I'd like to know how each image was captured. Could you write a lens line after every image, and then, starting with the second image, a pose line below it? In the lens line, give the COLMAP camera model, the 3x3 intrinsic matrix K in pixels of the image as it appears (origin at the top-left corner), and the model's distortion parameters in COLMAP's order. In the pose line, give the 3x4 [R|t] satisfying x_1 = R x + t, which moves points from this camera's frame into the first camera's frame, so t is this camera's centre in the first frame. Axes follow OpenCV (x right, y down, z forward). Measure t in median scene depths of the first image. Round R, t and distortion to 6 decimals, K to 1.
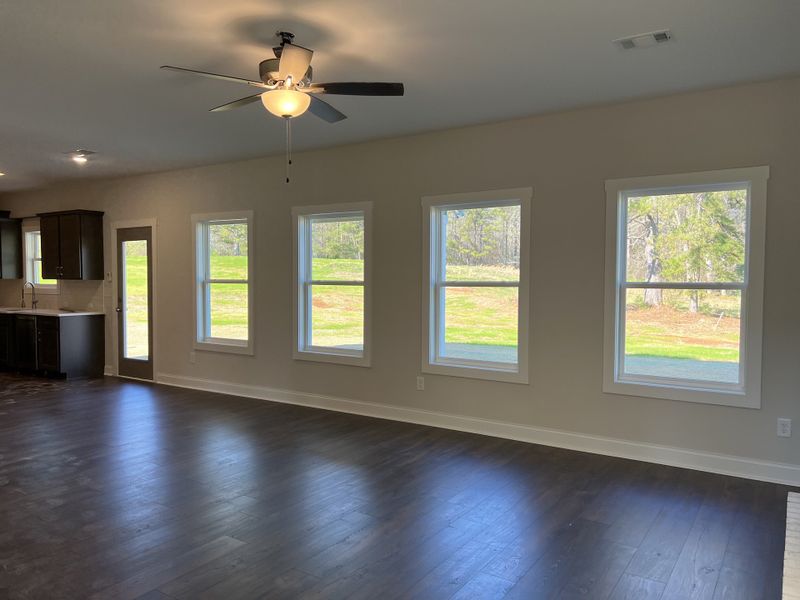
lens RADIAL K [[603.4, 0, 396.8], [0, 603.4, 299.8], [0, 0, 1]] dist [0.067764, -0.096683]
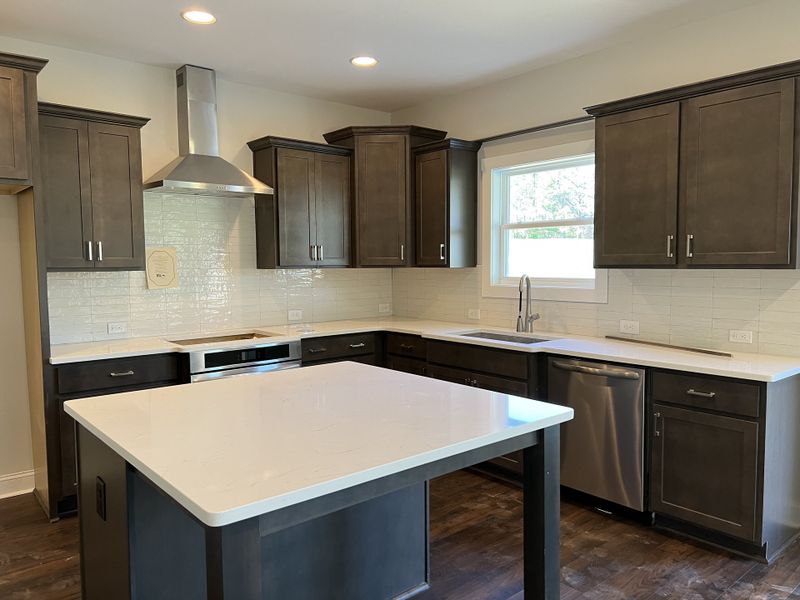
lens RADIAL K [[603.4, 0, 396.8], [0, 603.4, 299.8], [0, 0, 1]] dist [0.067764, -0.096683]
pose [[0.961758, 0.009848, -0.273722, -0.623457], [-0.003566, 0.999719, 0.023438, -0.022587], [0.273876, -0.021566, 0.961523, 0.593502]]
